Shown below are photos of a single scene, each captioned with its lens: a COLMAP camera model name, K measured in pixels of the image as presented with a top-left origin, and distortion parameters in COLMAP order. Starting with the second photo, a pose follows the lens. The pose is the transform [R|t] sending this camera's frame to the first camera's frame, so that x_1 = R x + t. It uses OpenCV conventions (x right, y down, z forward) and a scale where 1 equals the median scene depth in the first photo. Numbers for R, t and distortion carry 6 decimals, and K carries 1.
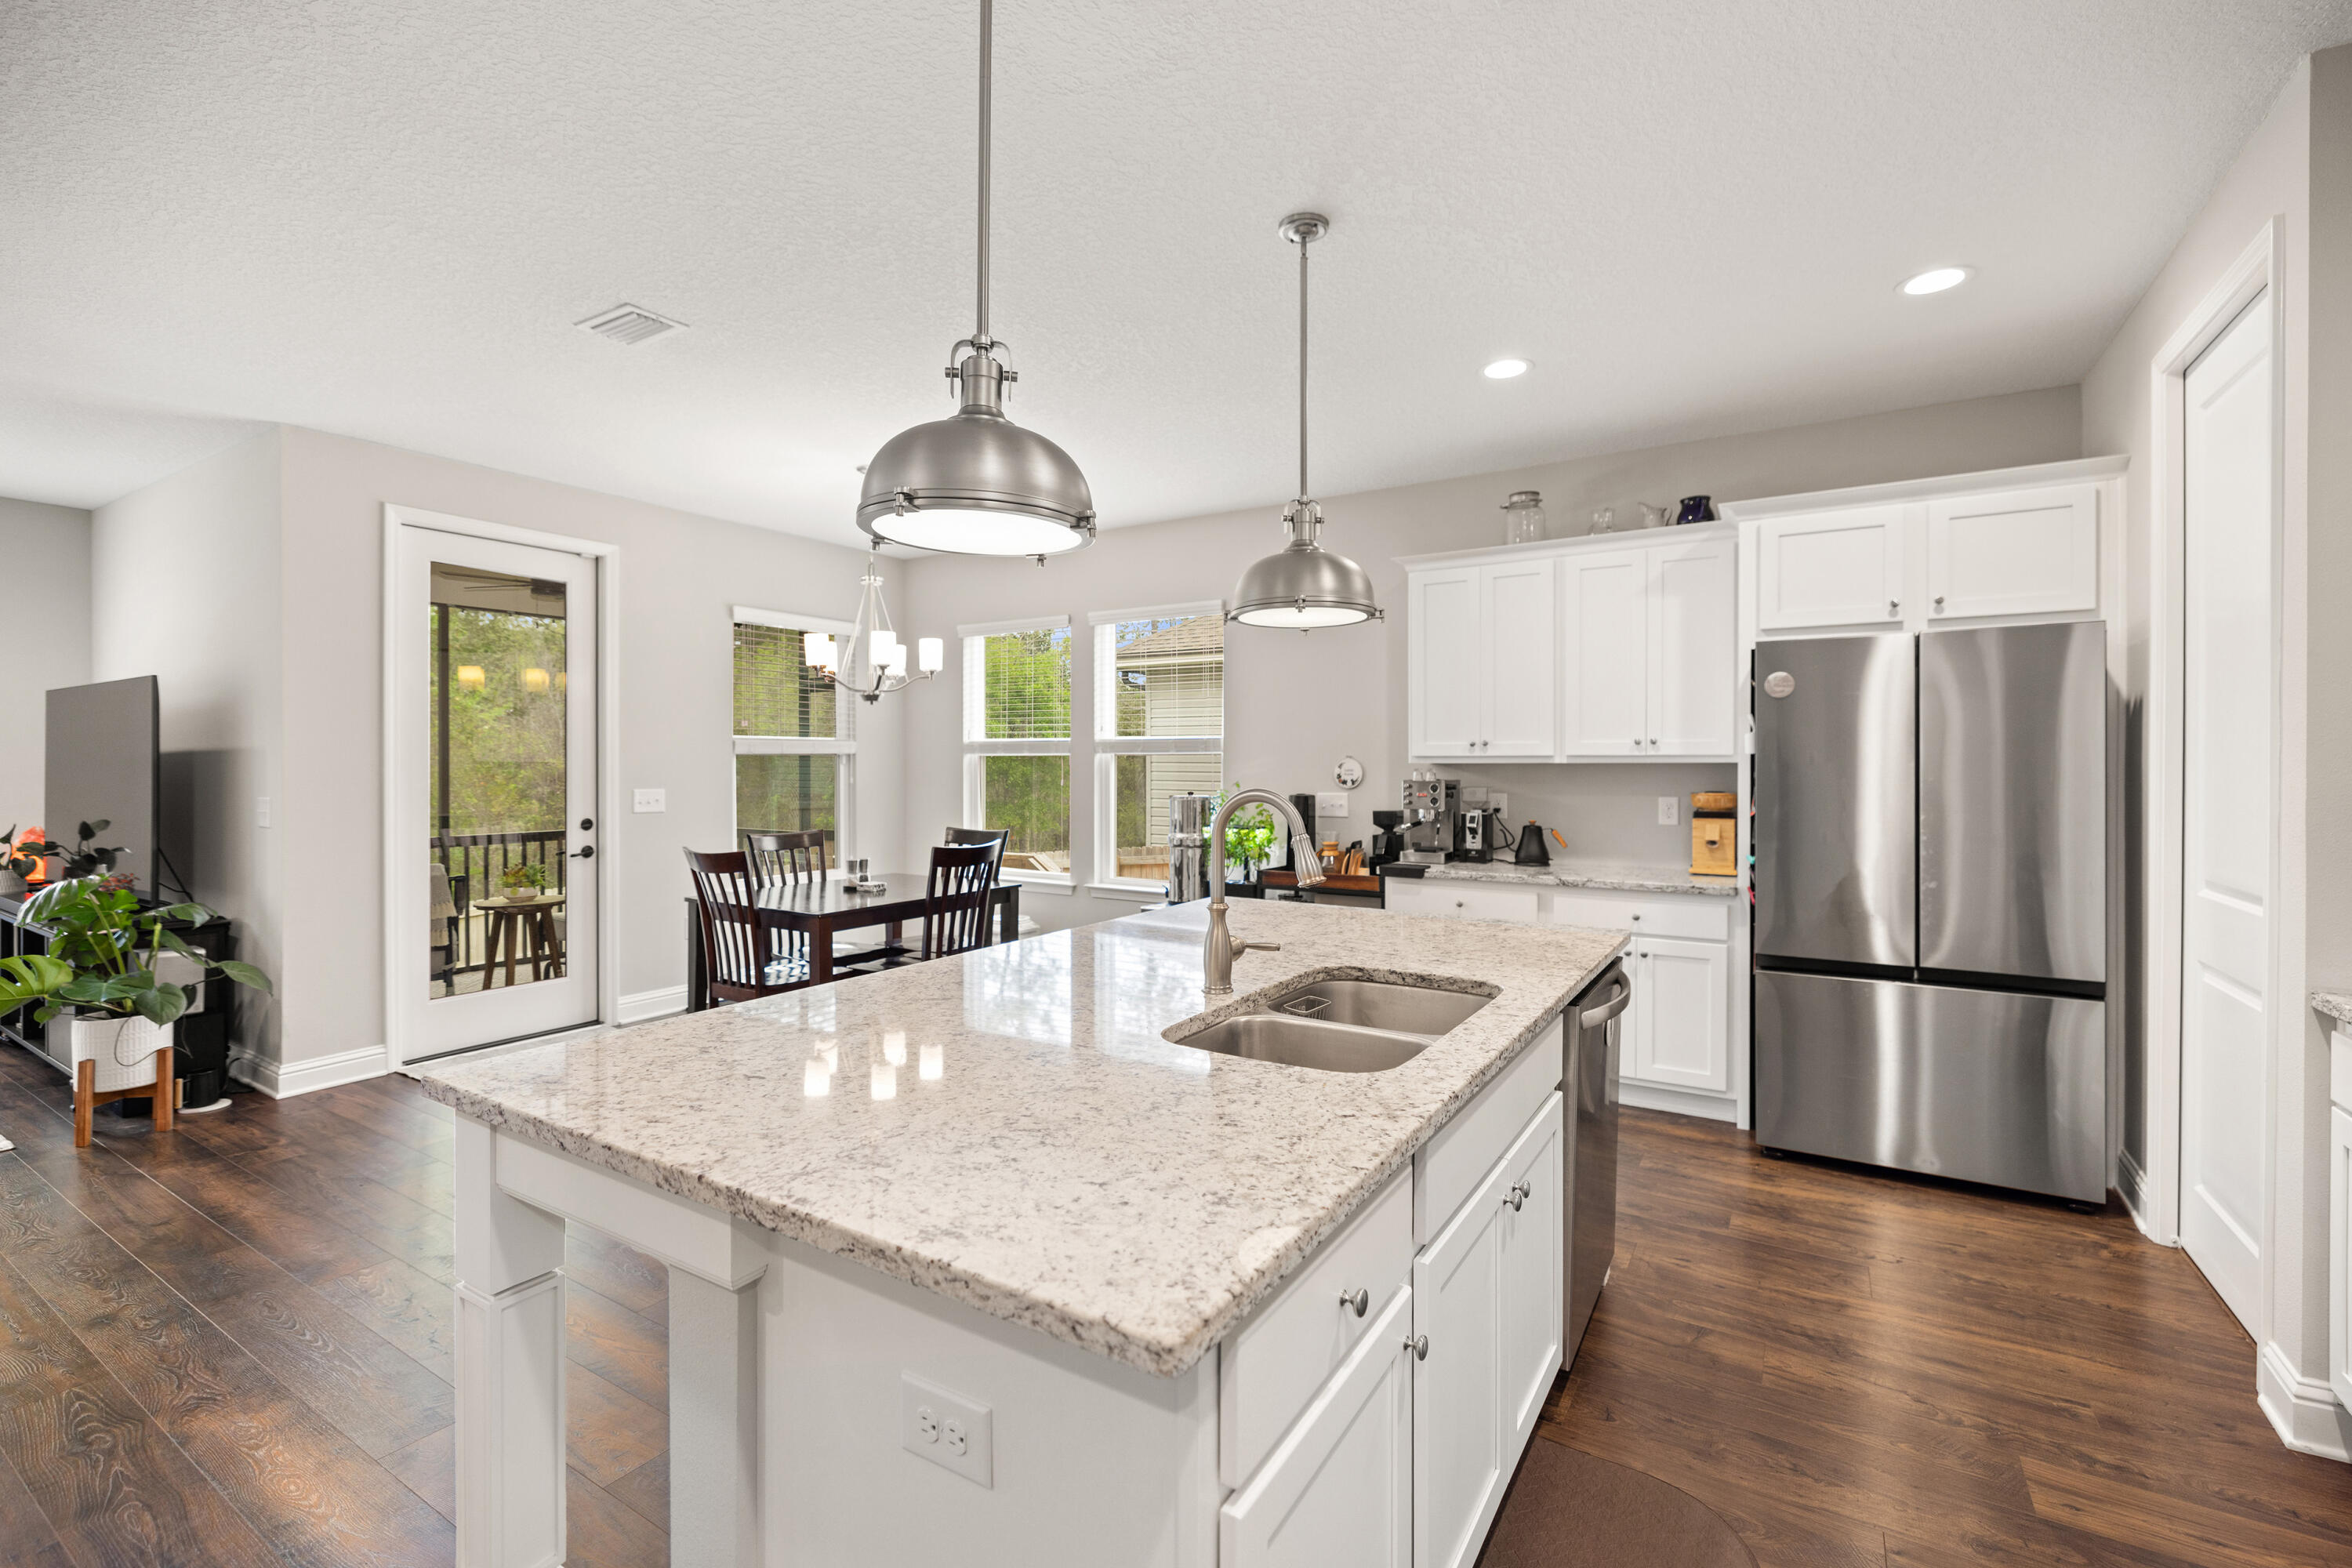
lens RADIAL K [[1003.1, 0, 1182.5], [0, 1003.1, 767.9], [0, 0, 1]] dist [0.003837, -0.002364]
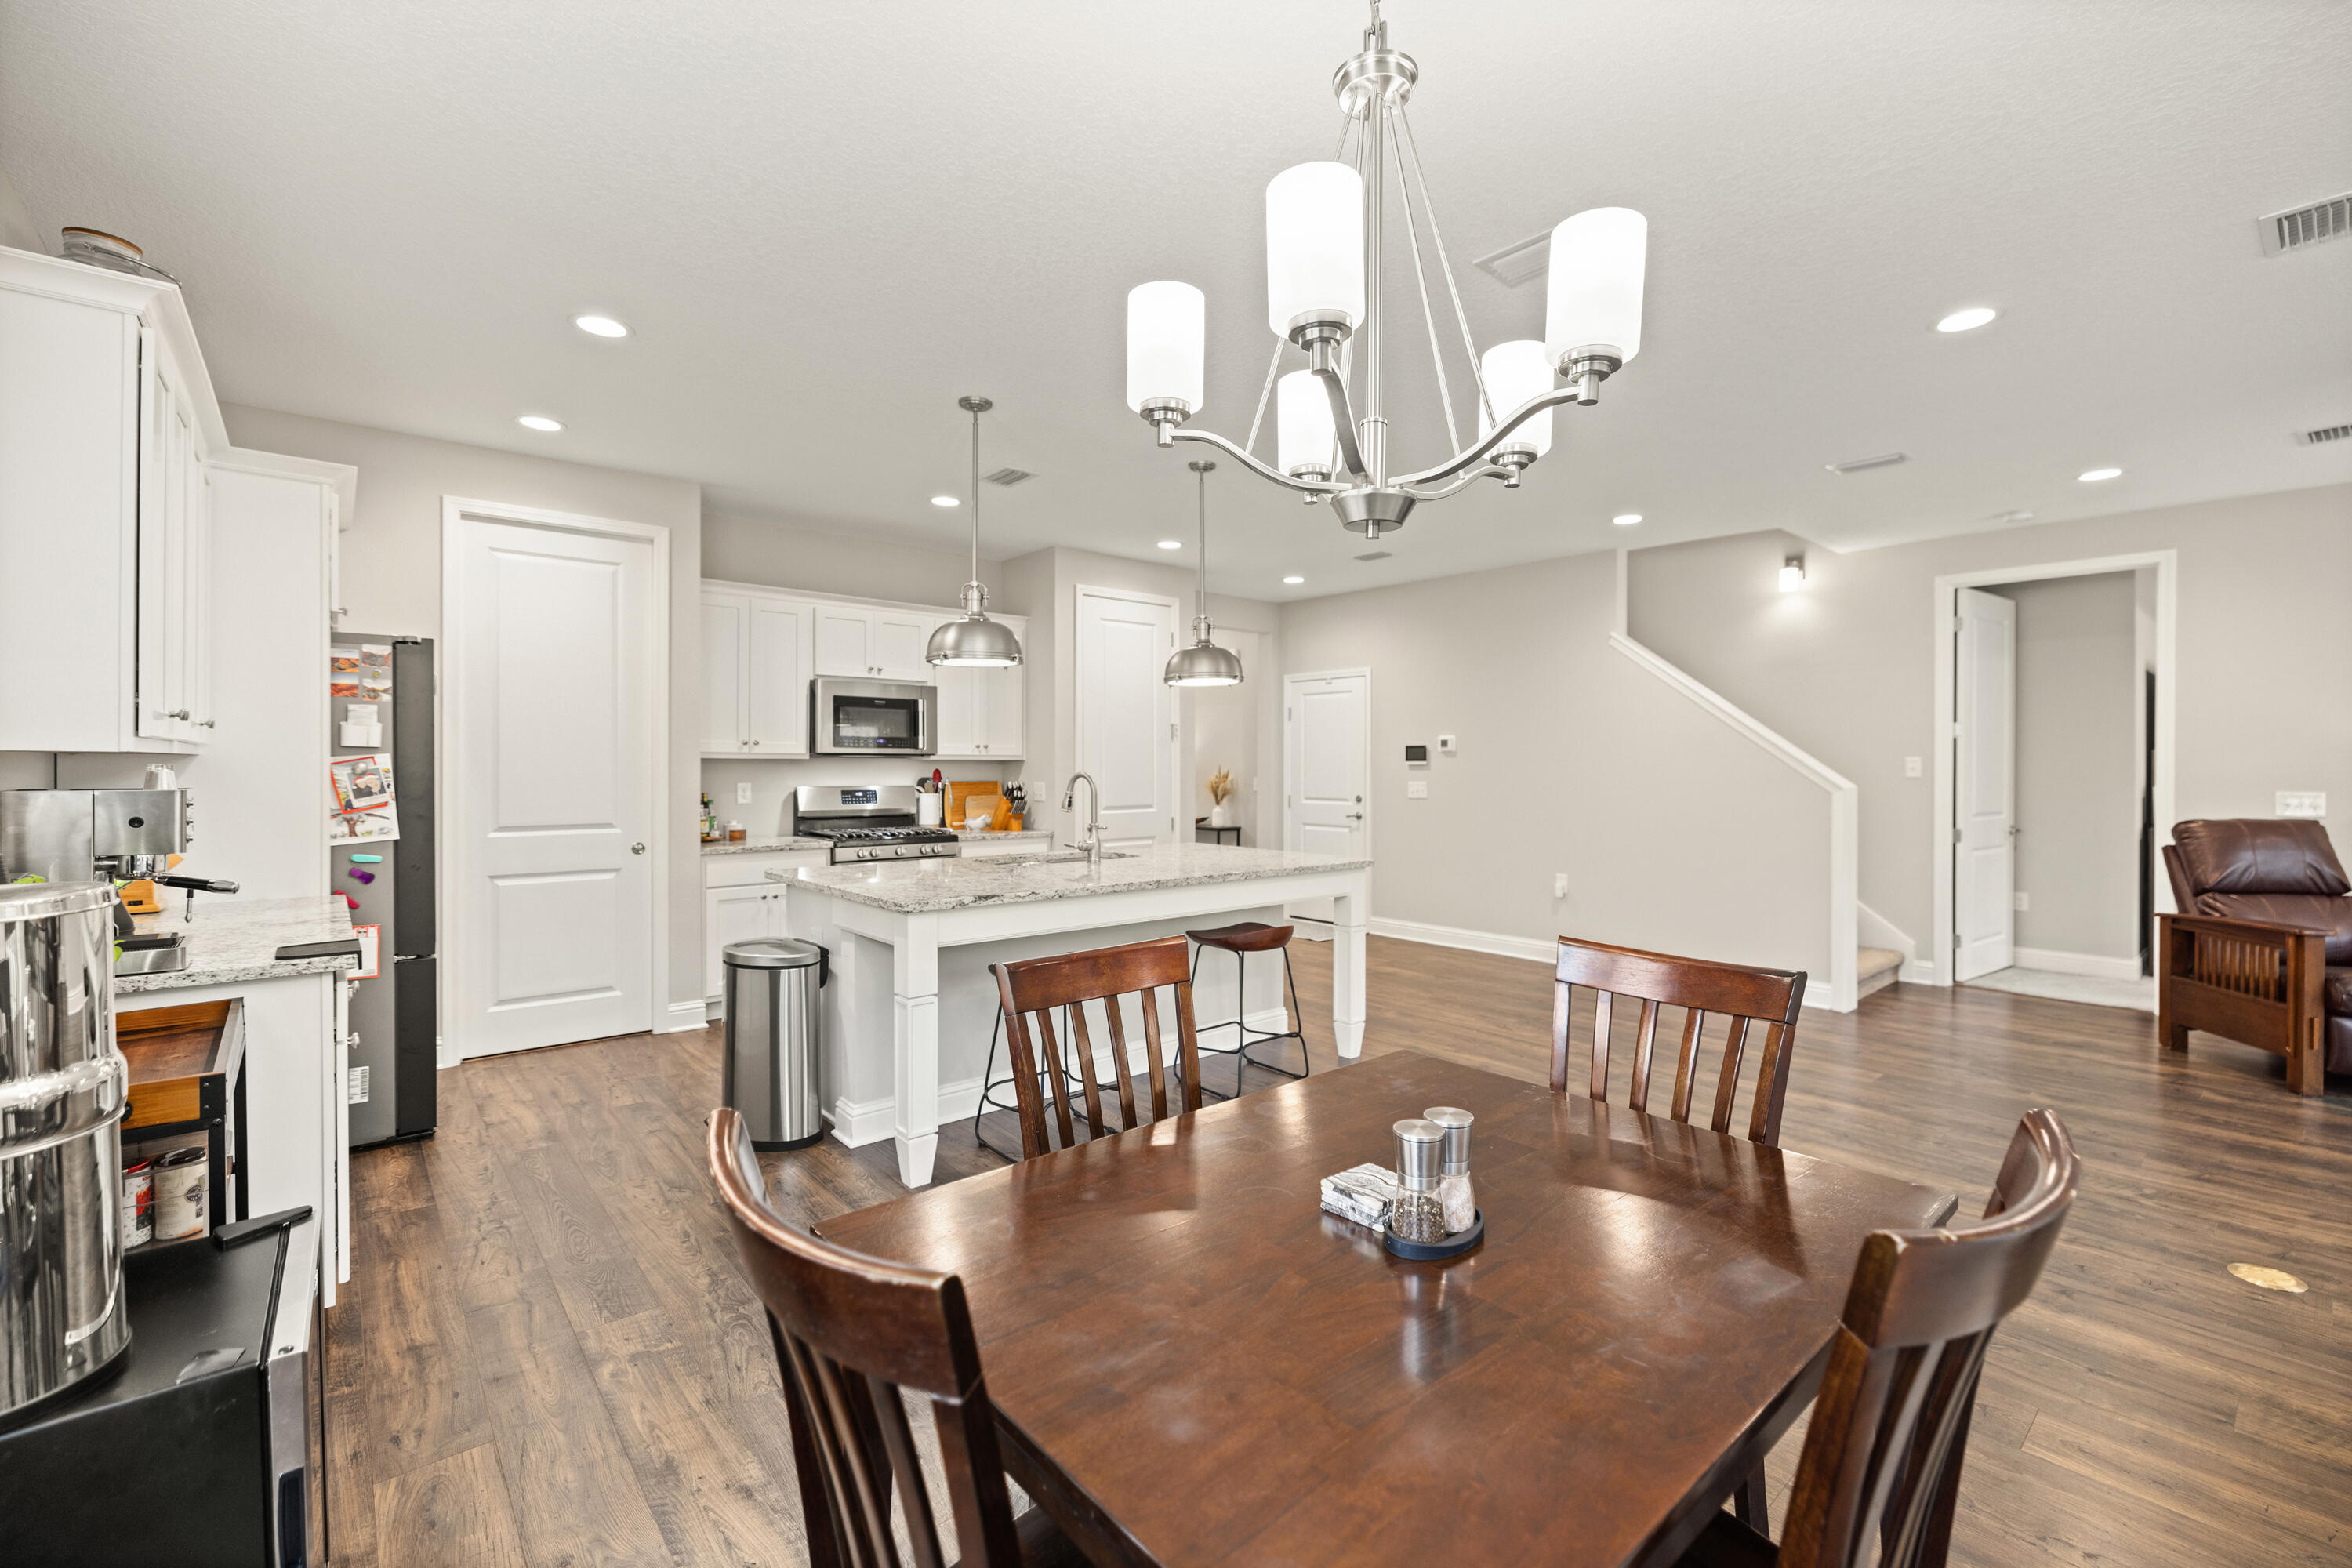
lens RADIAL K [[1003.1, 0, 1159.1], [0, 1003.1, 773.8], [0, 0, 1]] dist [0.003837, -0.002364]
pose [[-0.948886, -0.005976, 0.315562, -0.381009], [-0.002852, 0.999942, 0.010359, -0.000238], [-0.315605, 0.008929, -0.948849, 1.456597]]
